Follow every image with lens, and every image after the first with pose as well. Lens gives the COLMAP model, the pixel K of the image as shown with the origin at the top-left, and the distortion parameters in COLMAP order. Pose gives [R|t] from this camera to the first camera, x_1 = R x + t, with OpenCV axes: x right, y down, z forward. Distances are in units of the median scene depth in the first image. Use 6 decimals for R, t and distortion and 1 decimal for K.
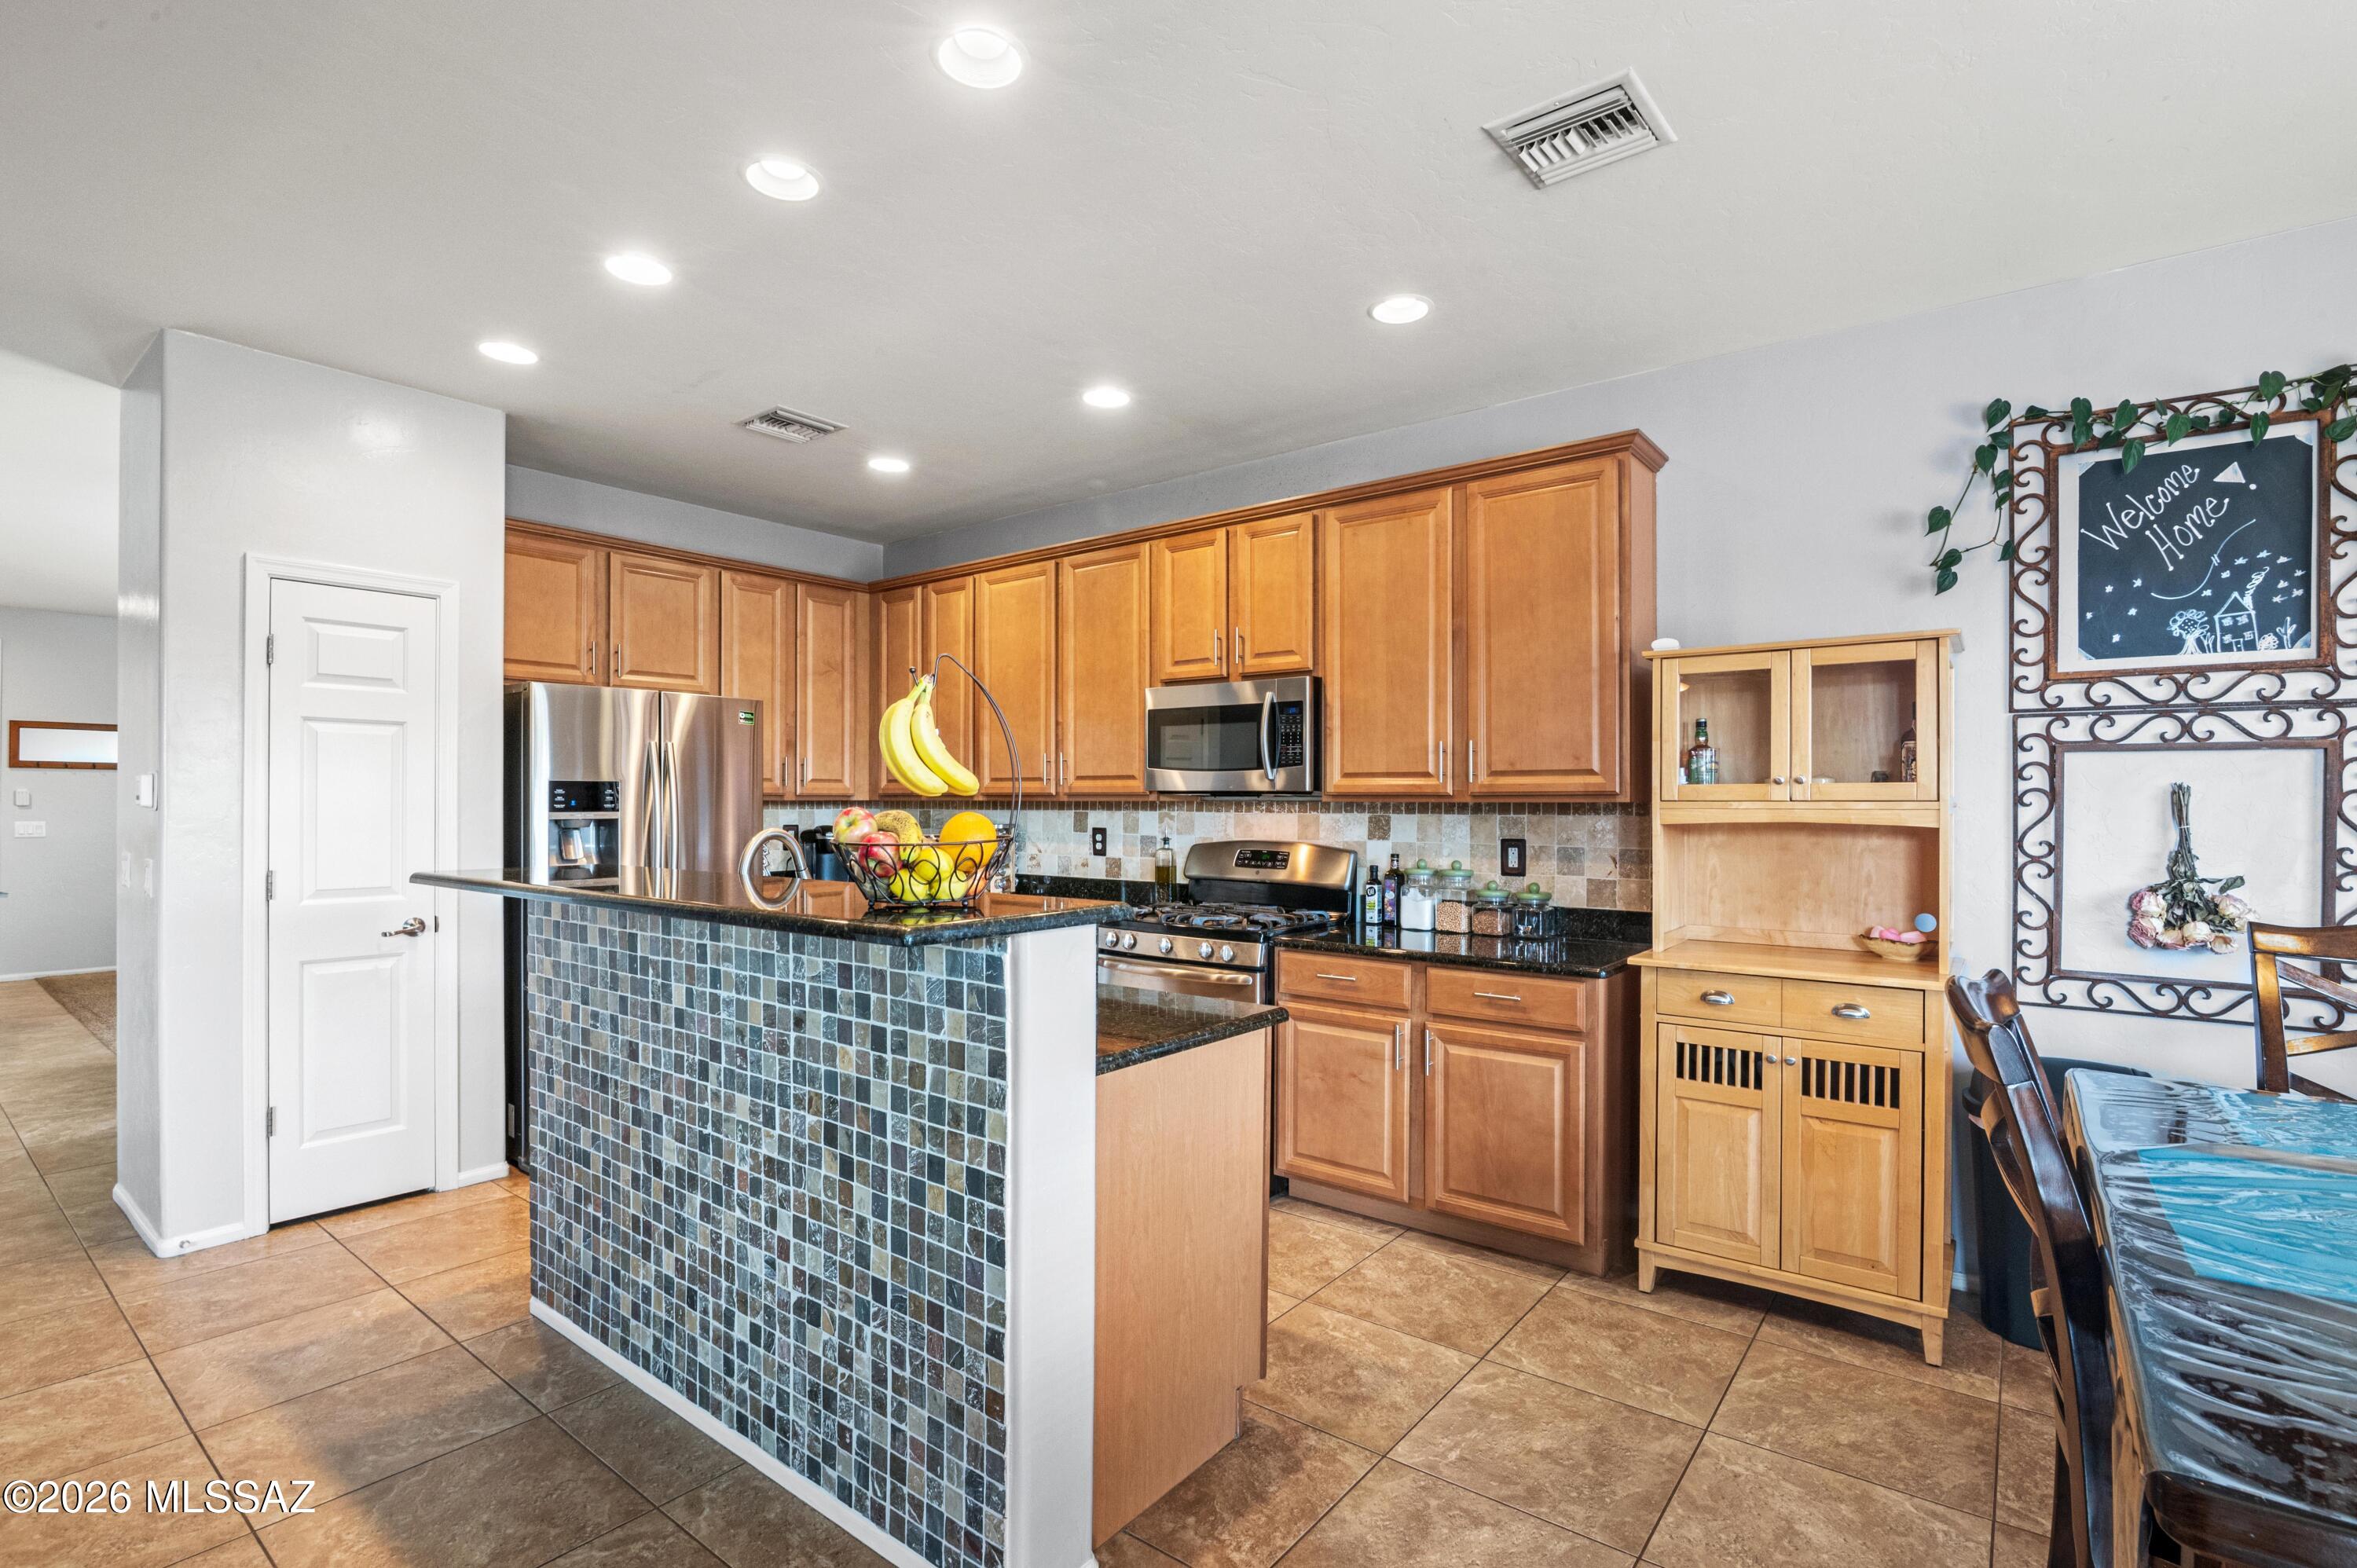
lens RADIAL K [[1087.3, 0, 1182.0], [0, 1087.3, 802.3], [0, 0, 1]] dist [-0.020658, 0.001254]
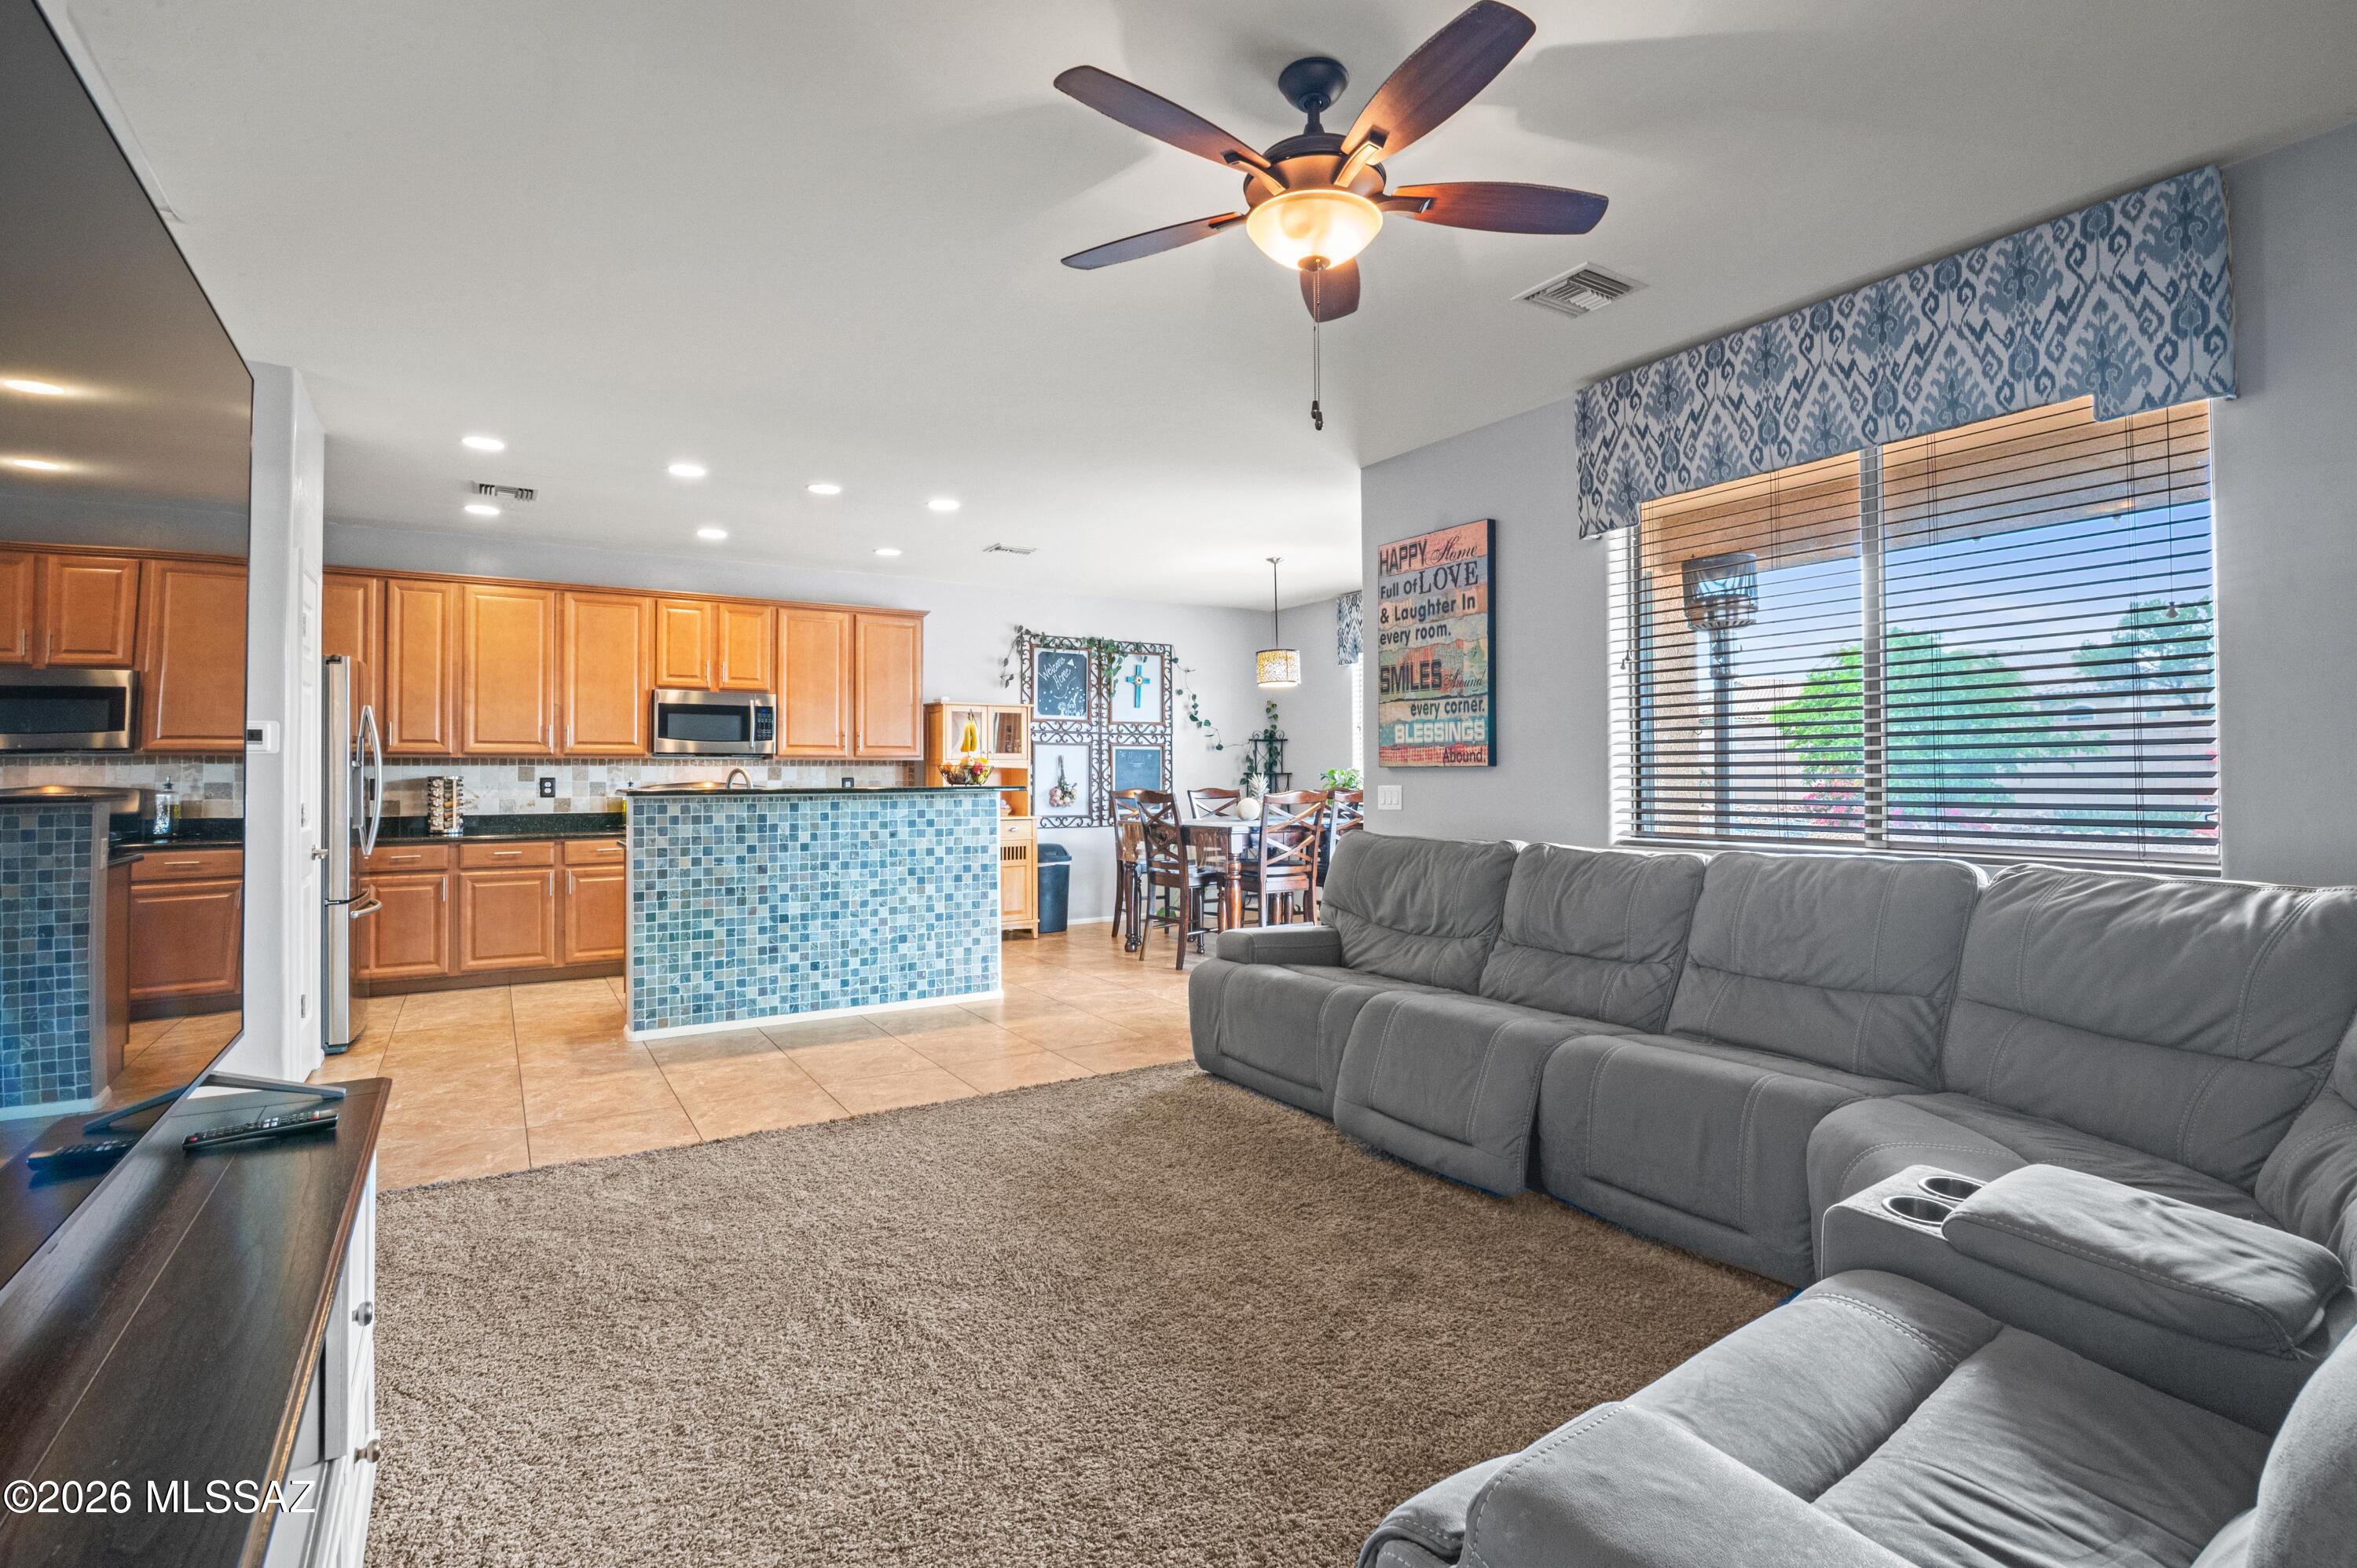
lens RADIAL K [[1104.5, 0, 1183.5], [0, 1104.5, 761.7], [0, 0, 1]] dist [-0.017372, 0.000228]
pose [[0.335775, 0.009412, 0.941895, -2.088069], [0.005021, 0.999918, -0.011782, 0.043214], [-0.941929, 0.008685, 0.335700, -0.474556]]
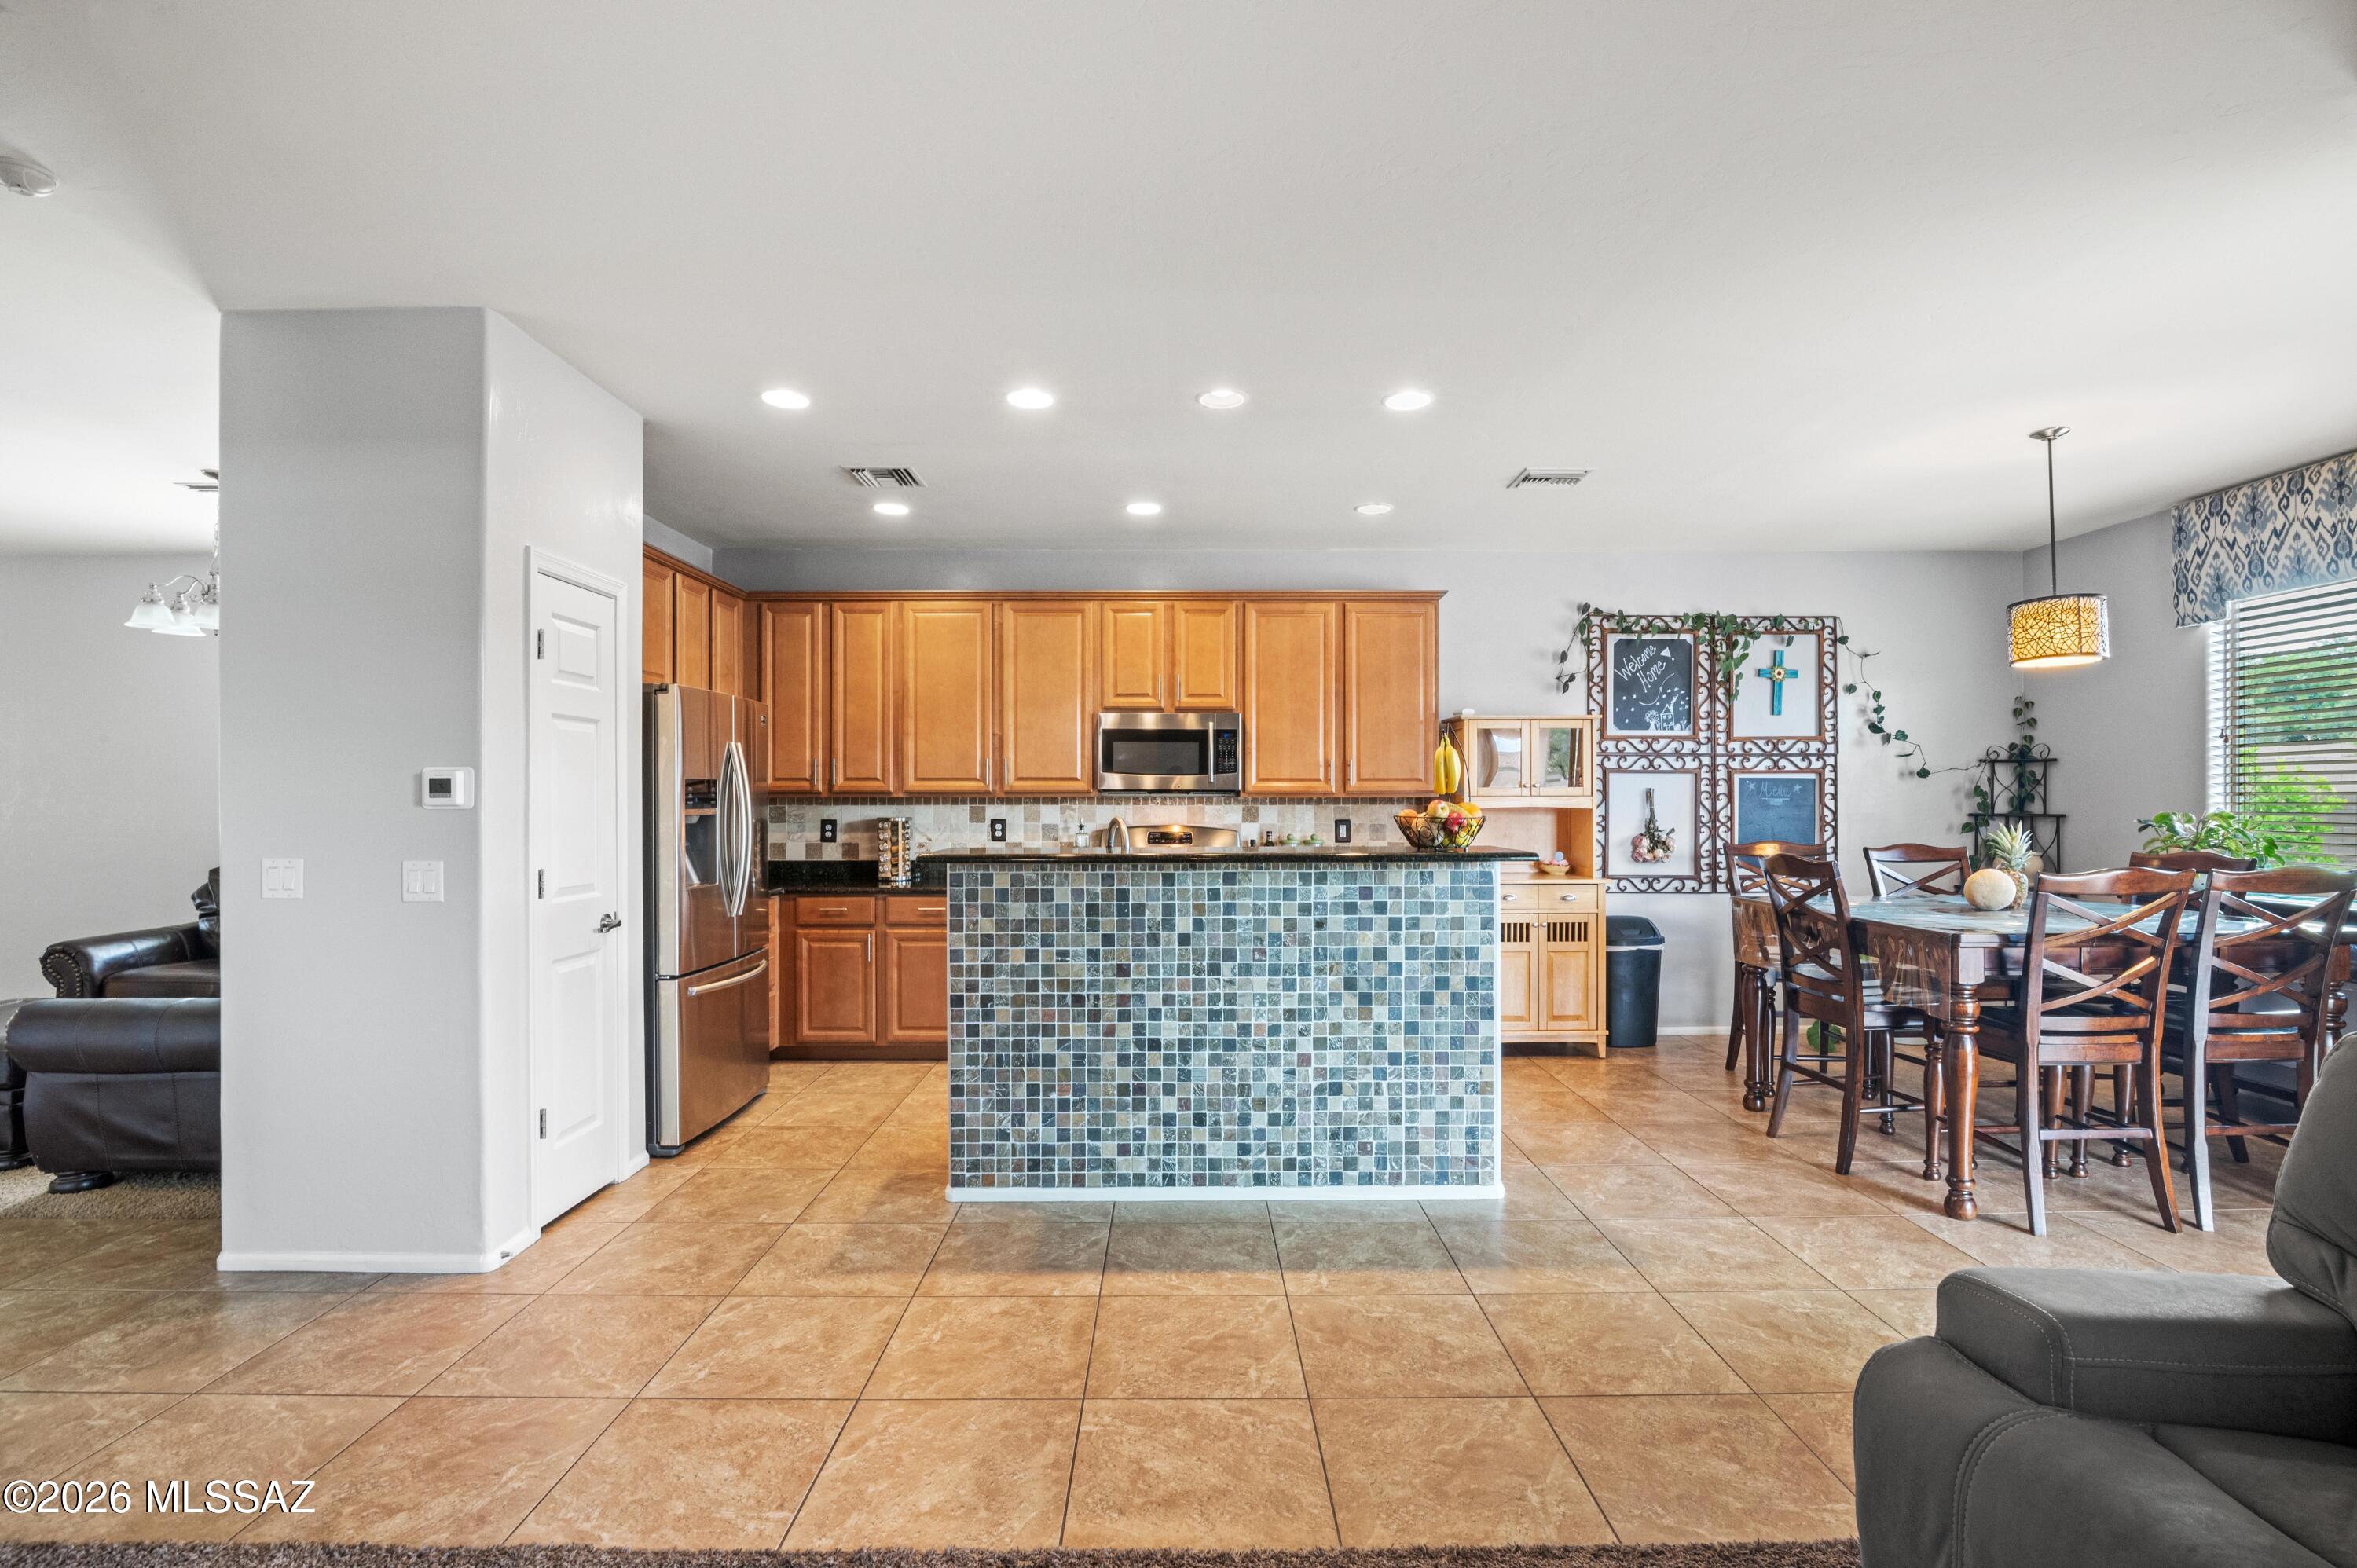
lens RADIAL K [[1087.3, 0, 1182.0], [0, 1087.3, 802.3], [0, 0, 1]] dist [-0.020658, 0.001254]
pose [[0.785842, -0.005243, 0.618405, -1.229390], [0.002769, 0.999984, 0.004960, -0.001486], [-0.618421, -0.002186, 0.785844, -0.175682]]
